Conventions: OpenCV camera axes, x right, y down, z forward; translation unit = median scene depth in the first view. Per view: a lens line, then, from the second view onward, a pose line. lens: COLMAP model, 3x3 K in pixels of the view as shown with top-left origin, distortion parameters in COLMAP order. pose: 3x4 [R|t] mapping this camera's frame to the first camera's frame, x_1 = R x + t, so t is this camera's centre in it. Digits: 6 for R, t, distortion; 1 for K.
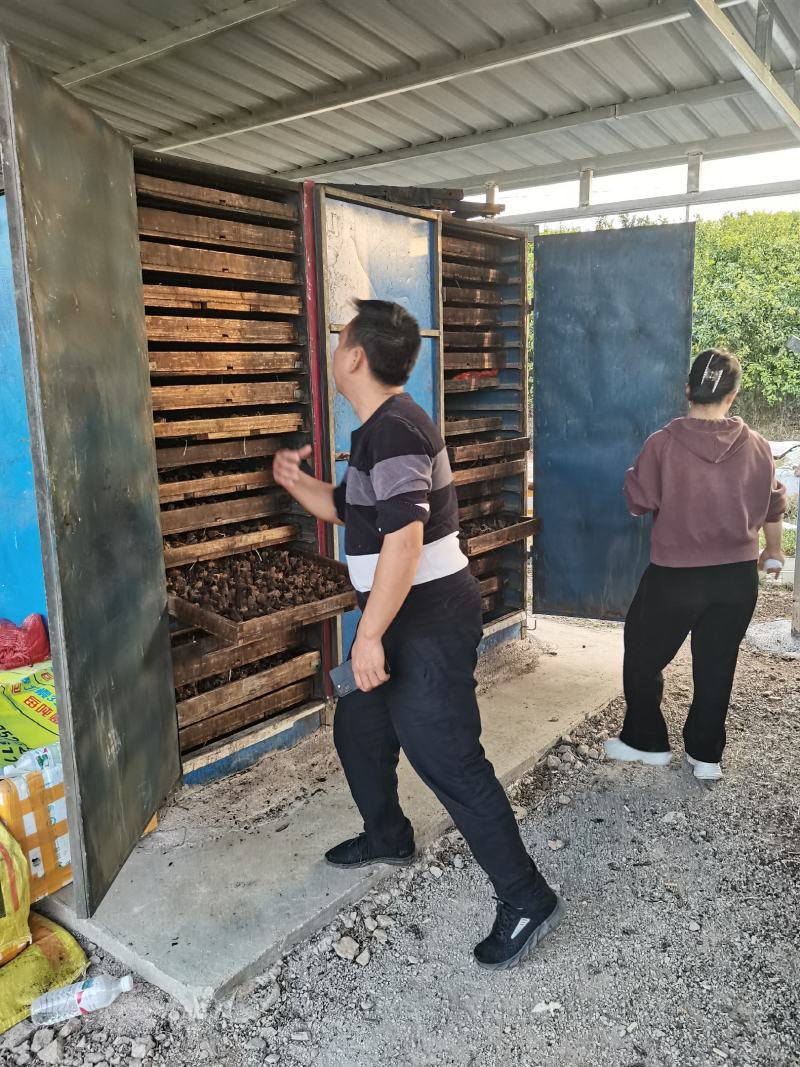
lens RADIAL K [[885.3, 0, 401.1], [0, 885.3, 533.3], [0, 0, 1]] dist [0.025210, -0.020165]
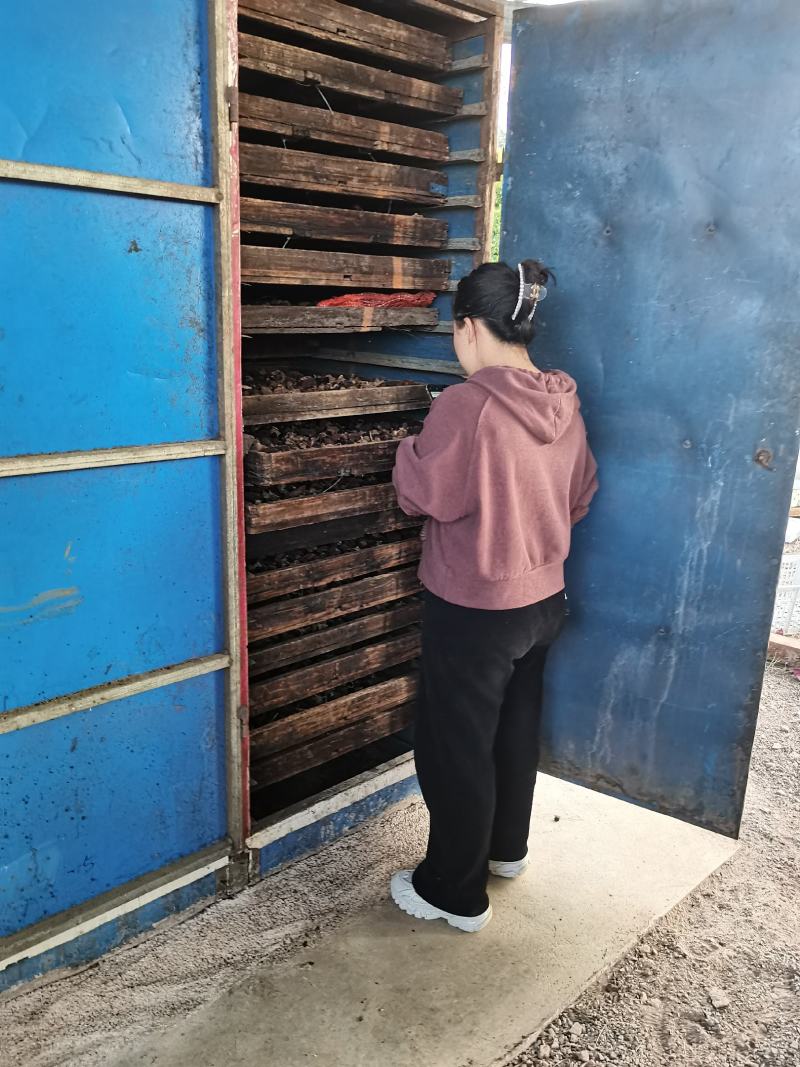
lens RADIAL K [[885.3, 0, 399.1], [0, 885.3, 533.8], [0, 0, 1]] dist [0.025210, -0.020165]
pose [[0.986369, 0.096517, -0.133271, 0.179547], [-0.084708, 0.992186, 0.091610, -0.095037], [0.141072, -0.079072, 0.986837, 0.497339]]
